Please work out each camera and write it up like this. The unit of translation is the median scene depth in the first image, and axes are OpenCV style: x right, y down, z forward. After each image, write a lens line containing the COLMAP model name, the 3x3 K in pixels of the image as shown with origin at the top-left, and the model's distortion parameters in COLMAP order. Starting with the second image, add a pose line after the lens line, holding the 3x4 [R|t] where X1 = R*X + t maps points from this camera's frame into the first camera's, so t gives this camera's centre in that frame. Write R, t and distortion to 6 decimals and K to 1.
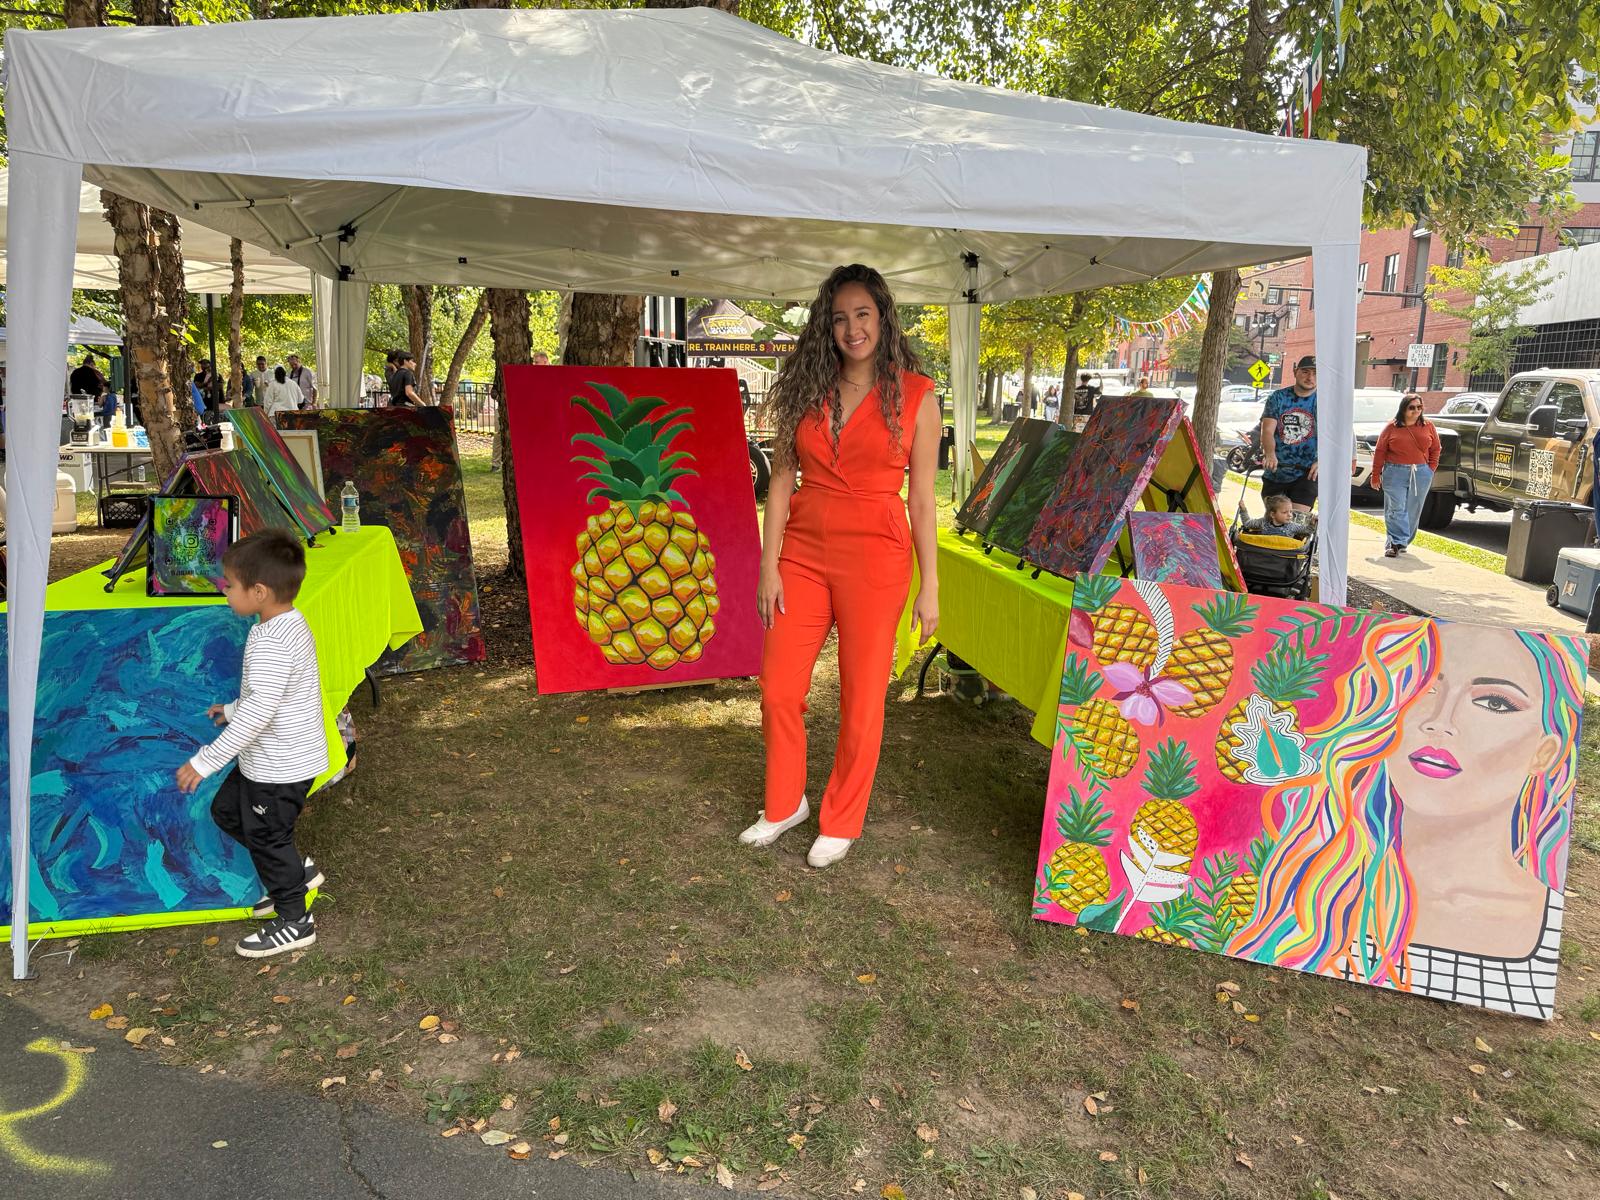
lens RADIAL K [[1208.1, 0, 861.7], [0, 1208.1, 639.9], [0, 0, 1]] dist [0.009633, -0.034011]
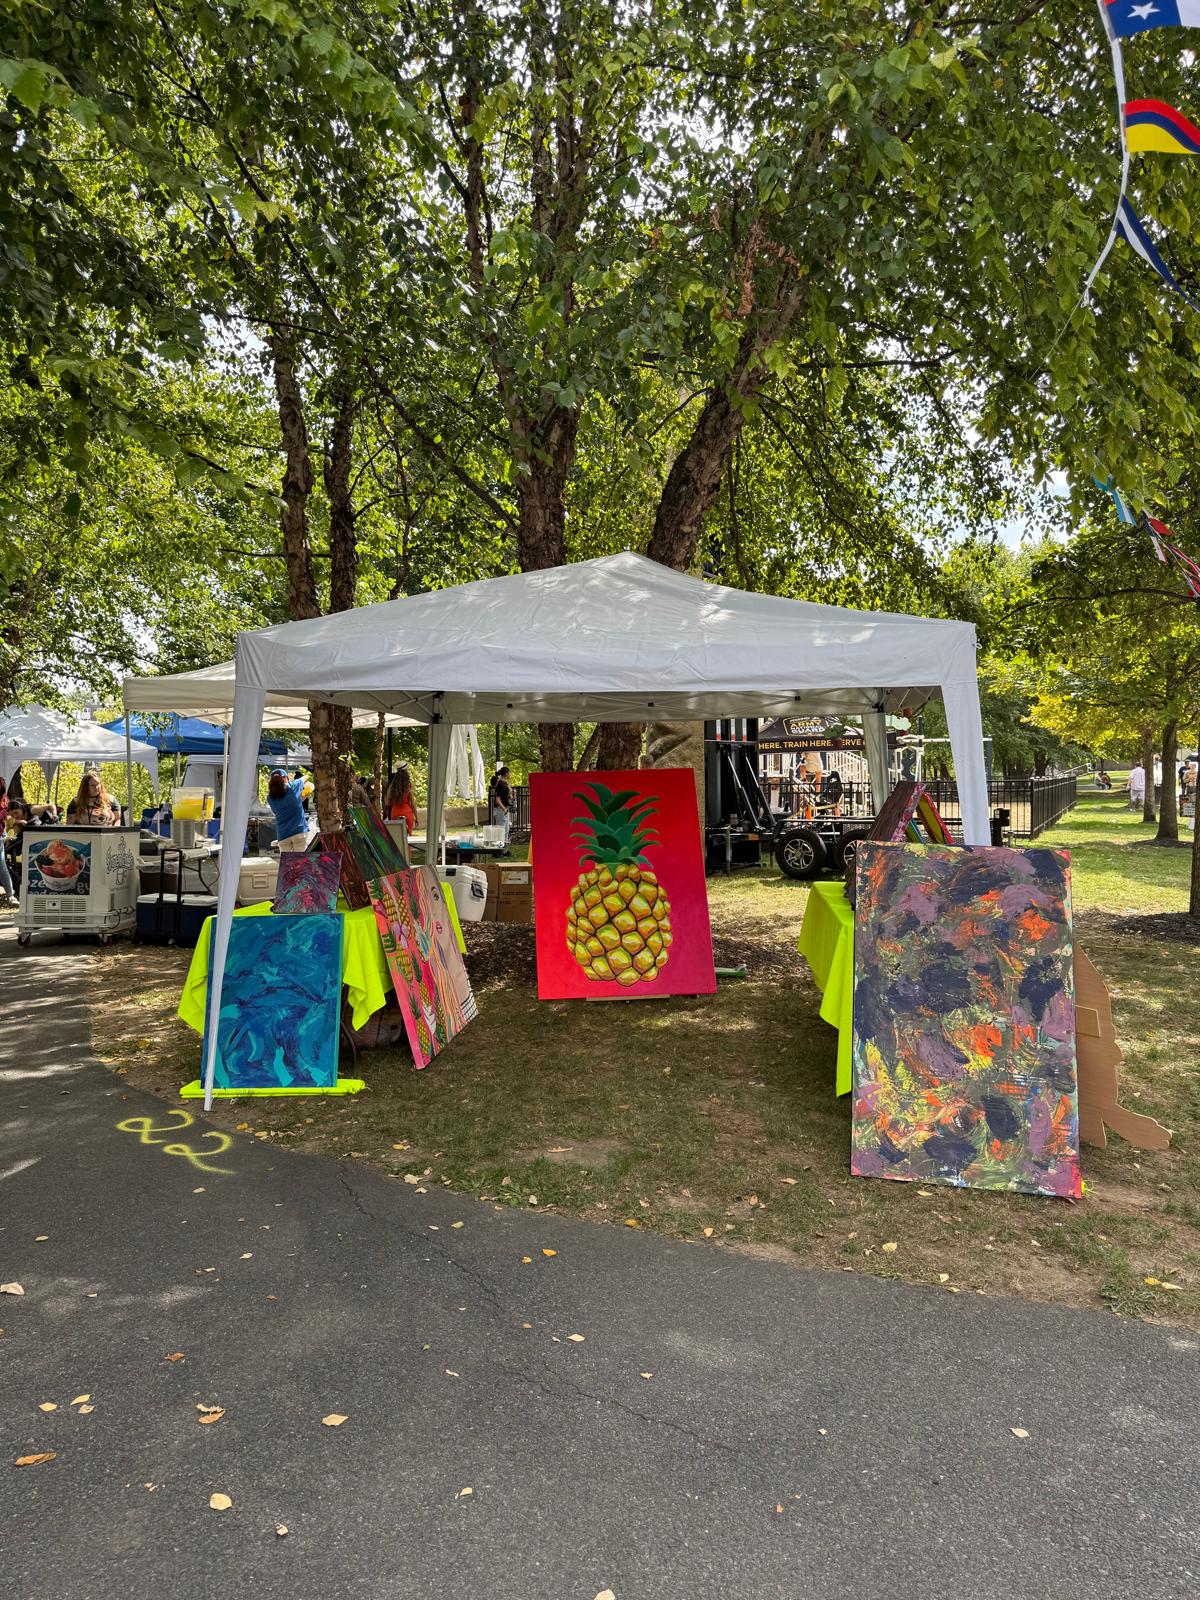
lens RADIAL K [[1208.1, 0, 600.0], [0, 1208.1, 800.0], [0, 0, 1]] dist [0.009633, -0.034011]
pose [[0.949774, -0.027836, -0.311696, 0.235592], [-0.031668, 0.982373, -0.184228, 0.070455], [0.311330, 0.184846, 0.932151, -0.318458]]
